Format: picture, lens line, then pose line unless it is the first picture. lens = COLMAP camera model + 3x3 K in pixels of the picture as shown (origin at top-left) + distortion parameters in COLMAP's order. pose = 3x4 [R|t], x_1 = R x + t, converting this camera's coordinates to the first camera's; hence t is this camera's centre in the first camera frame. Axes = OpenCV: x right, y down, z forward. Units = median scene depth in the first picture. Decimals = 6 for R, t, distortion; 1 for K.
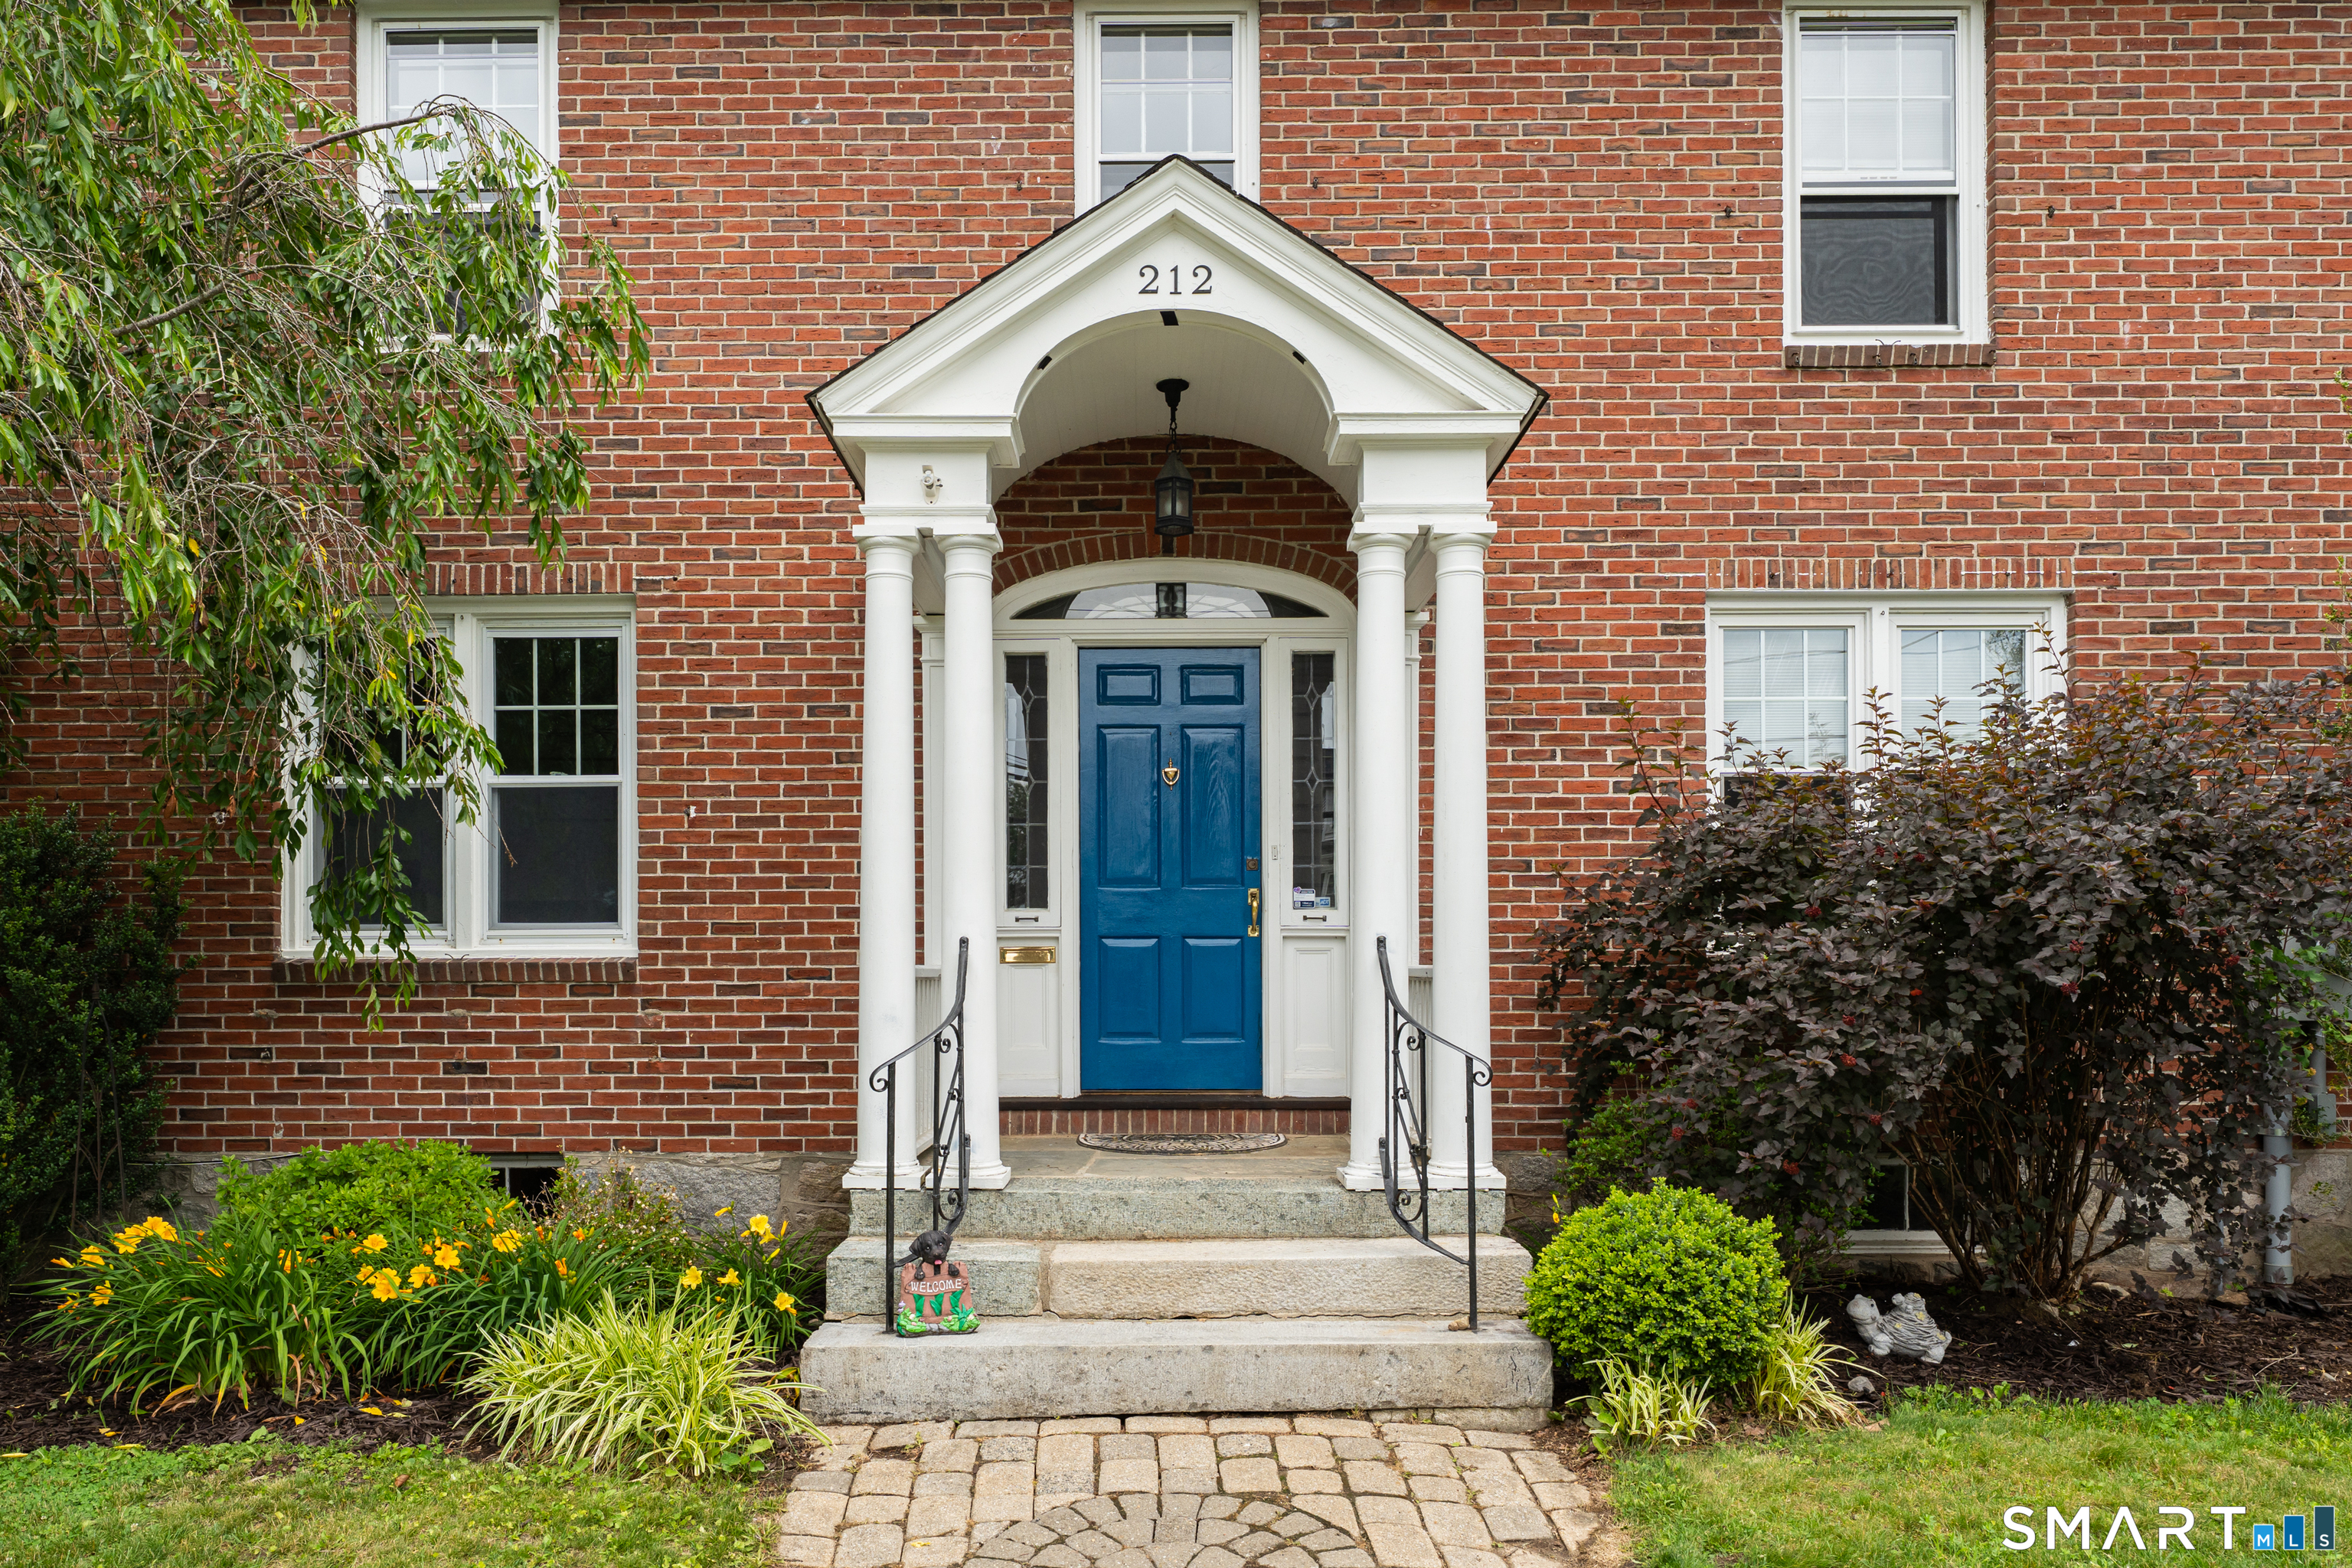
lens RADIAL K [[1635.1, 0, 1112.3], [0, 1635.1, 825.3], [0, 0, 1]] dist [0.004934, -0.001544]
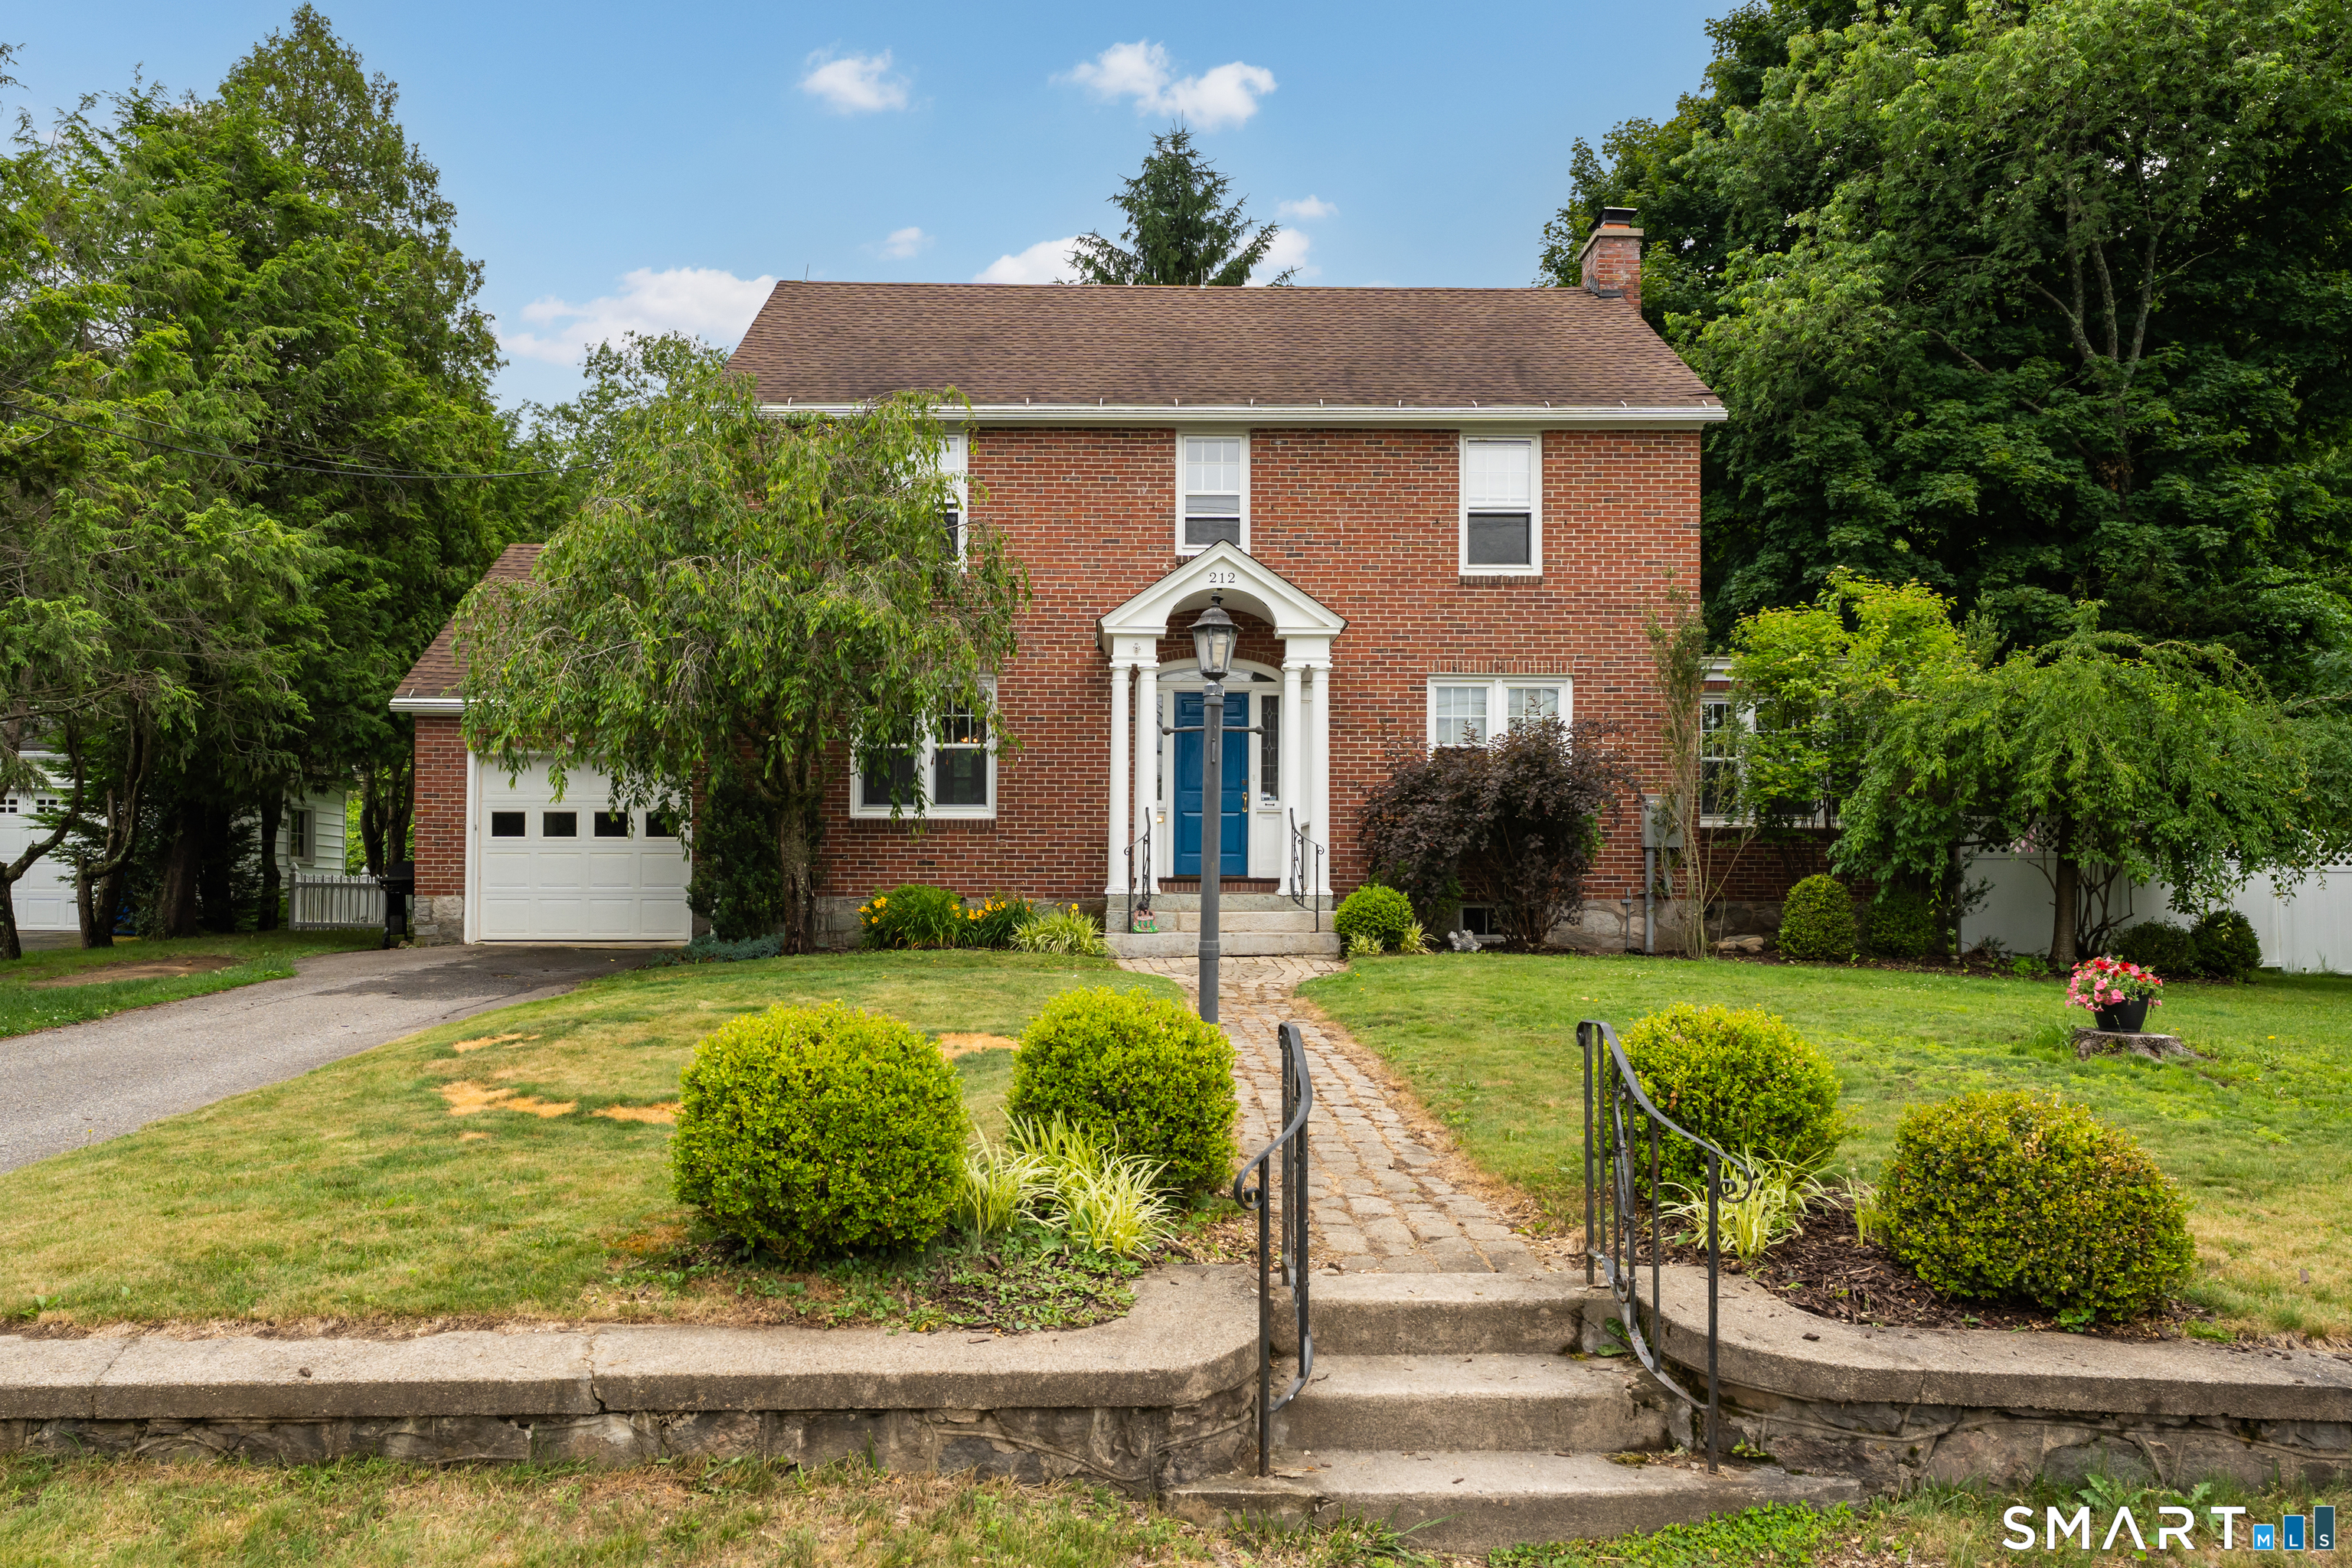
lens RADIAL K [[2035.9, 0, 1174.2], [0, 2035.9, 772.9], [0, 0, 1]] dist [0.009393, 0.004756]
pose [[0.997742, 0.007755, 0.066708, -0.264089], [-0.009054, 0.999775, 0.019195, -0.056609], [-0.066544, -0.019756, 0.997588, -2.410909]]
